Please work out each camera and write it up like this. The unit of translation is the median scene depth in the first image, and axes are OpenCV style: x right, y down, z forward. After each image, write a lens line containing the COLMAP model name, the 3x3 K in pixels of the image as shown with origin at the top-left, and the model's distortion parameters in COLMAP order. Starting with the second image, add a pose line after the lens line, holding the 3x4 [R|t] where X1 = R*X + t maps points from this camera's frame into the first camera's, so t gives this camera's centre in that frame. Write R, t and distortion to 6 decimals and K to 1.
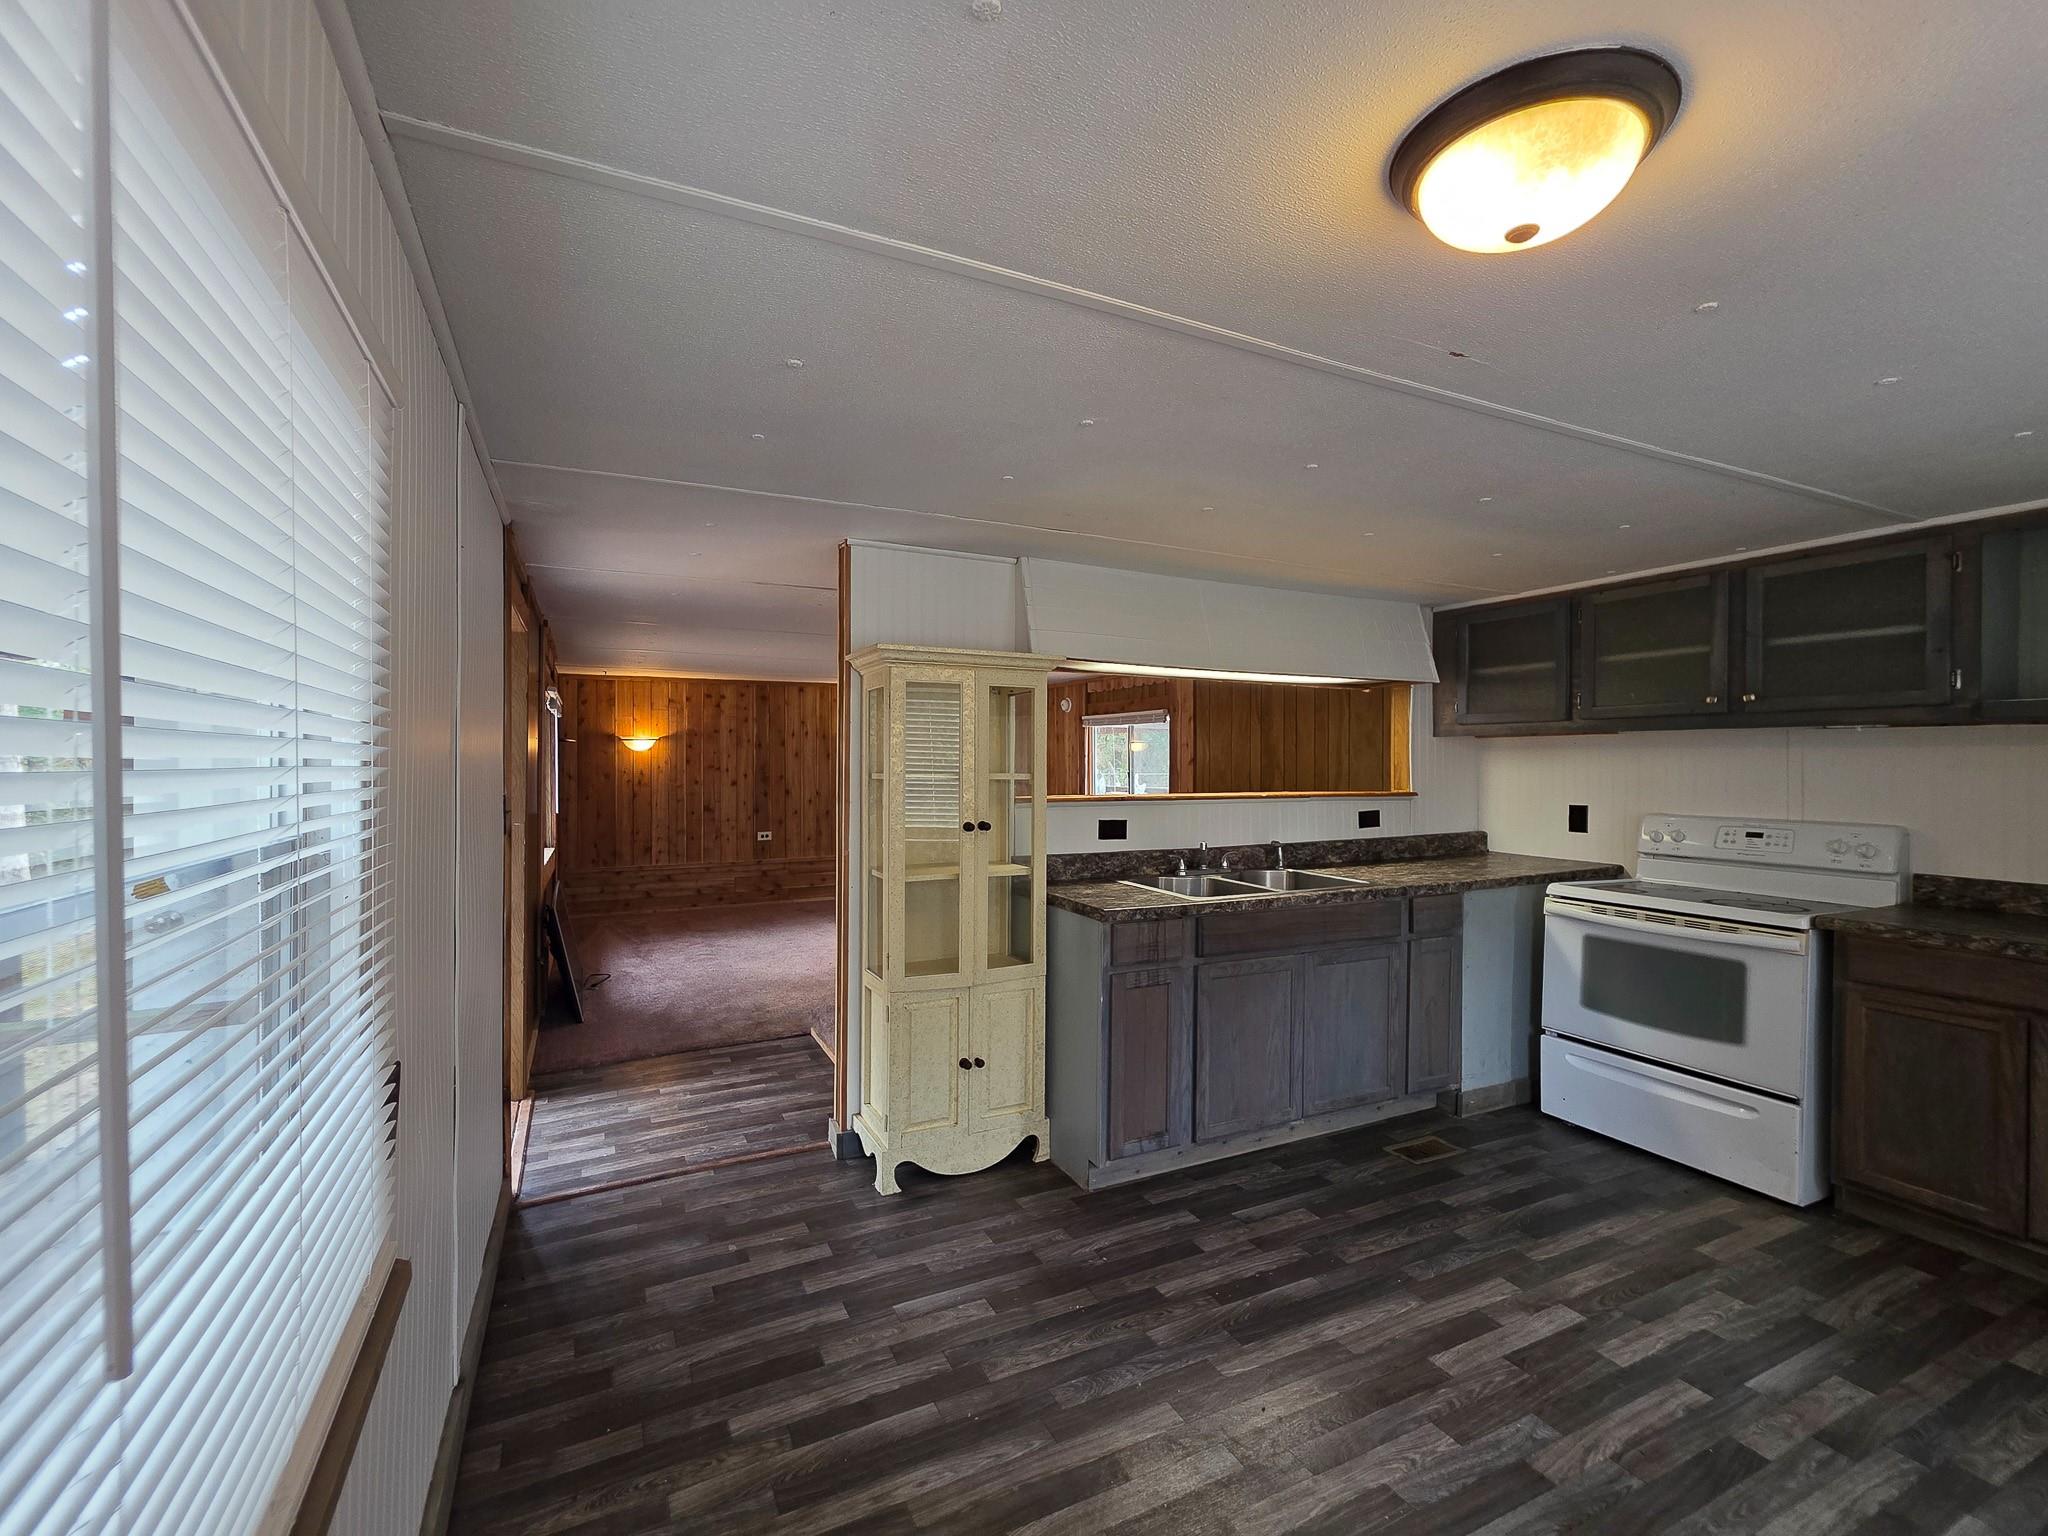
lens RADIAL K [[836.7, 0, 1018.0], [0, 836.7, 769.7], [0, 0, 1]] dist [0.002461, -0.002722]
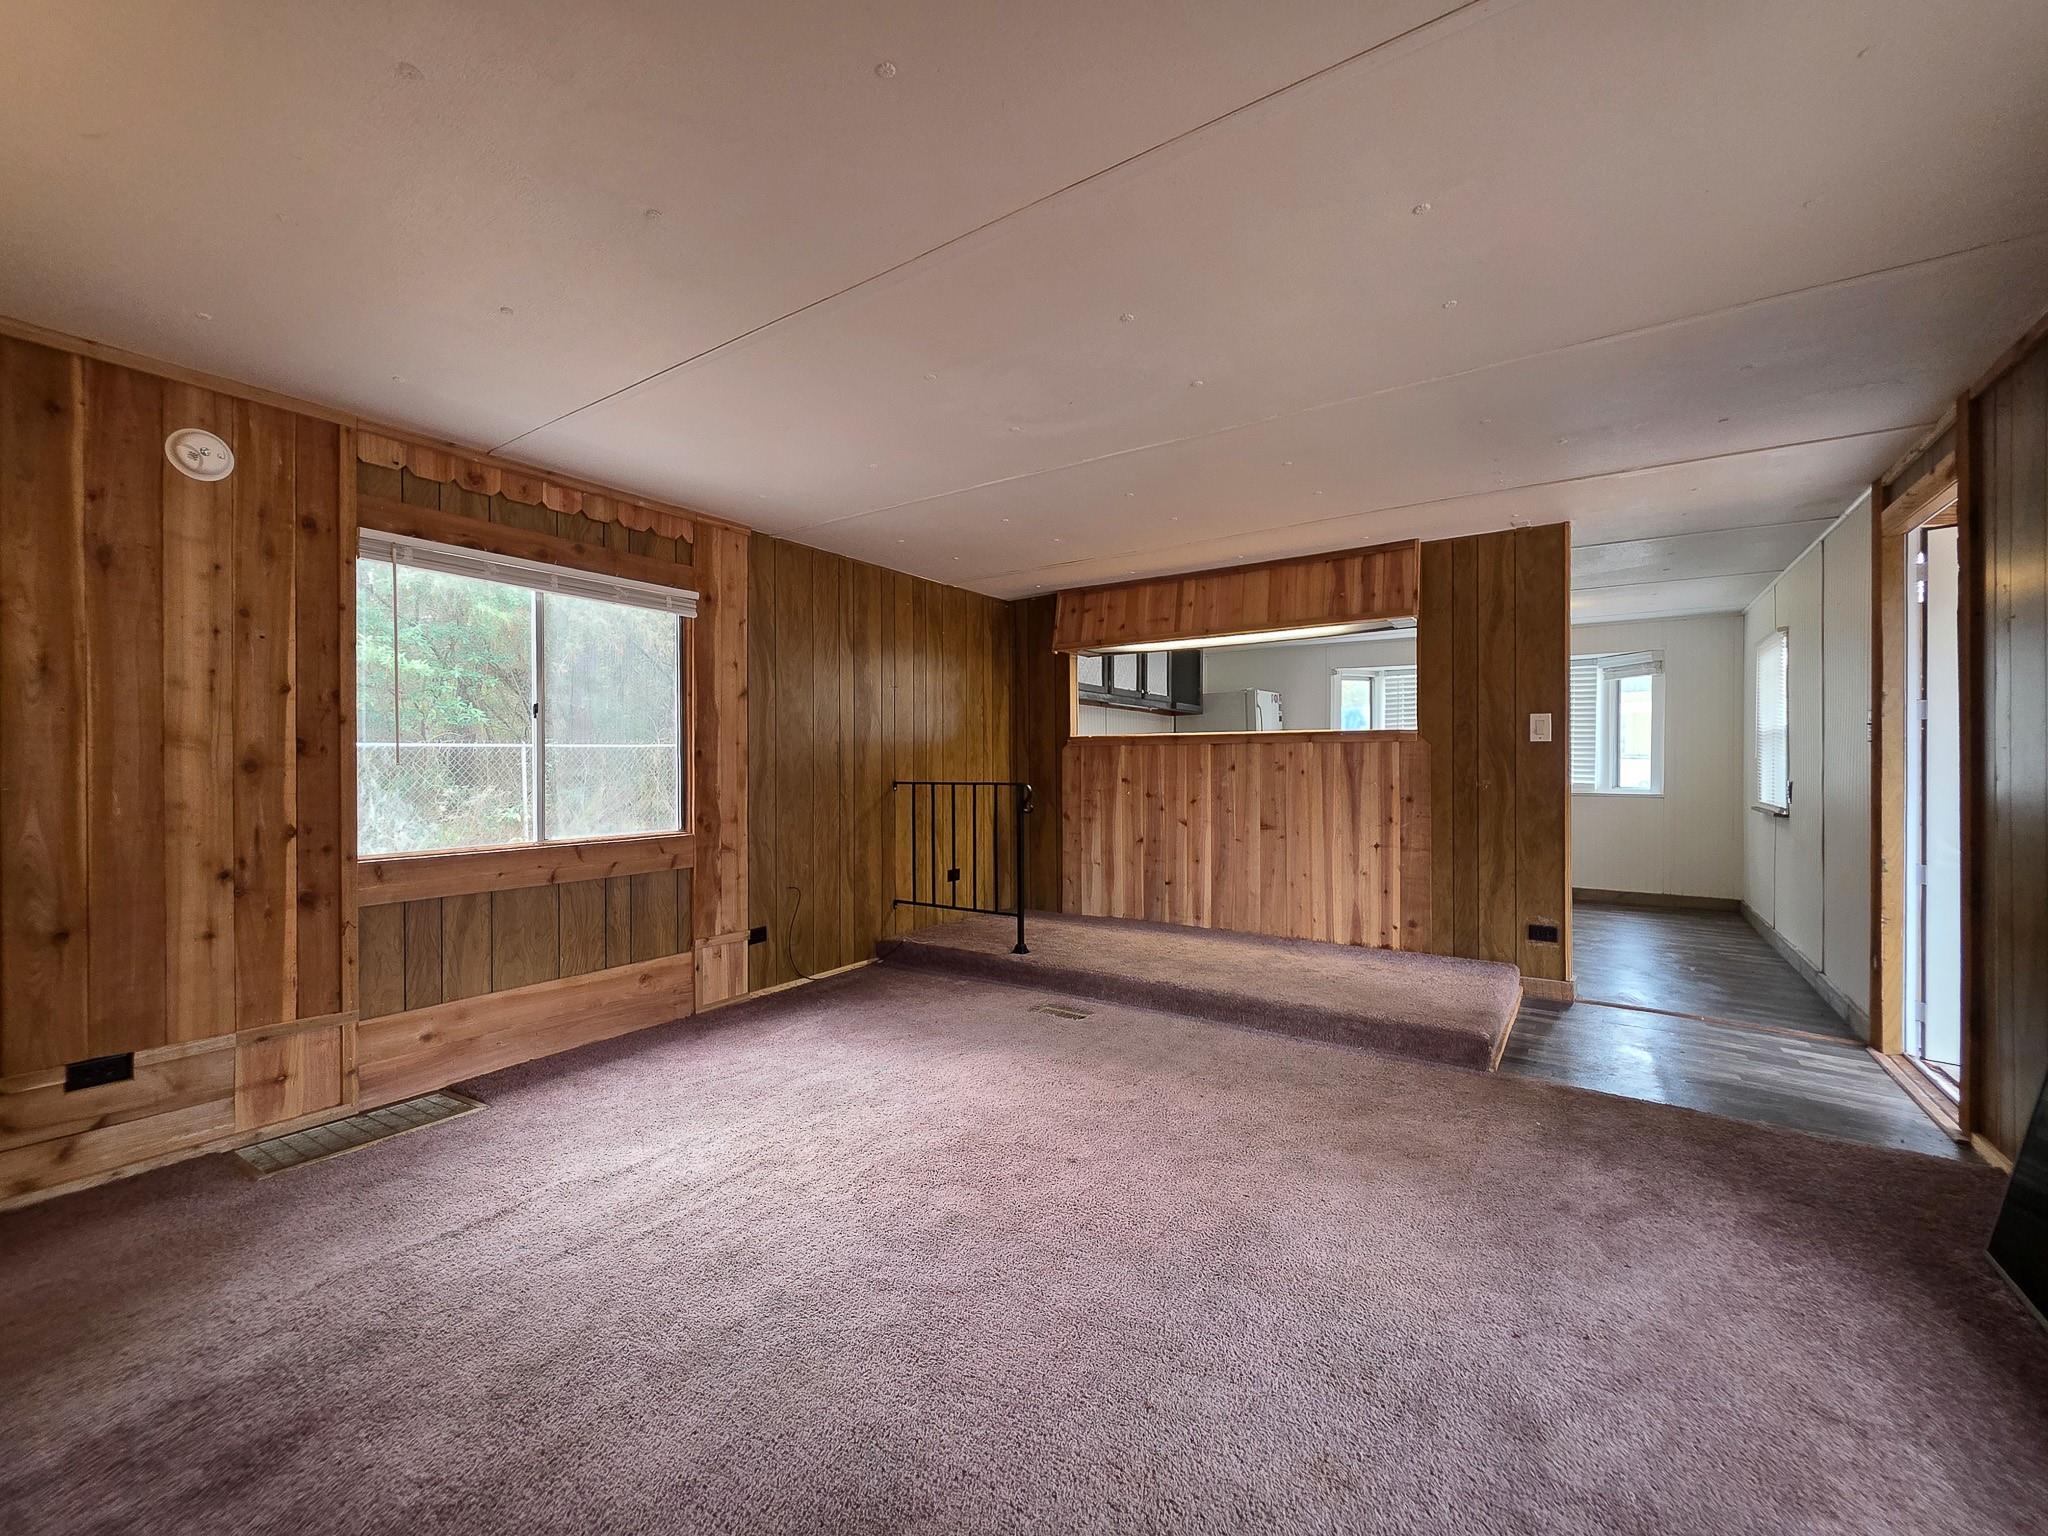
lens RADIAL K [[836.7, 0, 1027.7], [0, 836.7, 762.6], [0, 0, 1]] dist [0.002461, -0.002722]
pose [[-0.526089, -0.011125, 0.850357, -0.394111], [-0.001143, 0.999923, 0.012374, 0.028668], [-0.850429, 0.005538, -0.526061, 1.066537]]
